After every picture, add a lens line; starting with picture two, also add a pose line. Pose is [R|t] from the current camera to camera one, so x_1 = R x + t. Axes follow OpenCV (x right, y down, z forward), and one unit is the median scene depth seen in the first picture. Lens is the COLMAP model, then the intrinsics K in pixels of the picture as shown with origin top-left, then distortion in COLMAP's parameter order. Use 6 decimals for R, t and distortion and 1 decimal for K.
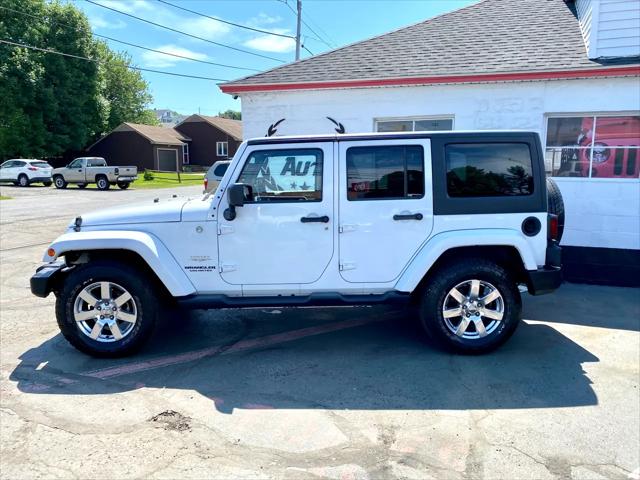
lens RADIAL K [[487.1, 0, 313.3], [0, 487.1, 241.3], [0, 0, 1]] dist [0.023354, -0.028155]
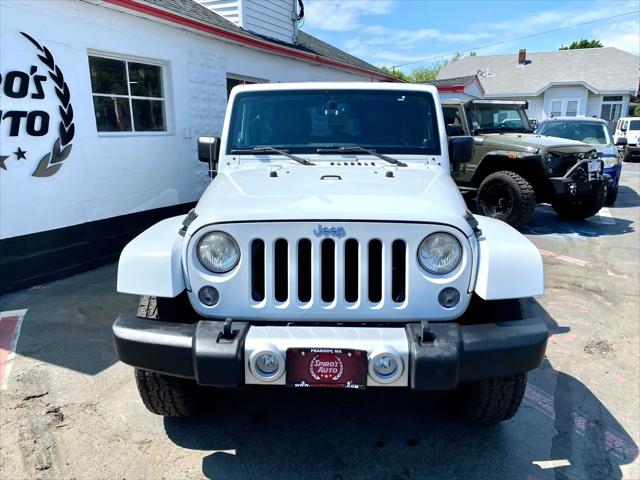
lens RADIAL K [[487.1, 0, 326.7], [0, 487.1, 245.4], [0, 0, 1]] dist [0.023354, -0.028155]
pose [[0.051431, -0.239025, 0.969650, -1.036150], [0.153232, 0.961327, 0.228846, -0.163235], [-0.986851, 0.136812, 0.086069, 1.141641]]
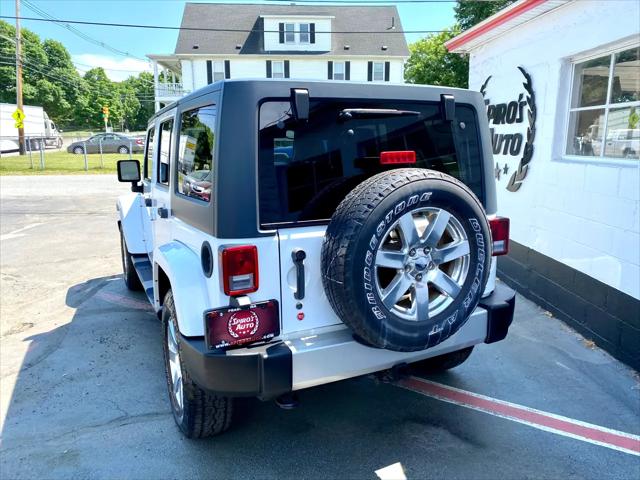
lens RADIAL K [[487.1, 0, 323.3], [0, 487.1, 234.8], [0, 0, 1]] dist [0.023354, -0.028155]
pose [[0.426817, 0.168036, -0.888589, 0.984771], [-0.129885, 0.983789, 0.123651, -0.141193], [0.894962, 0.062638, 0.441723, 0.877569]]
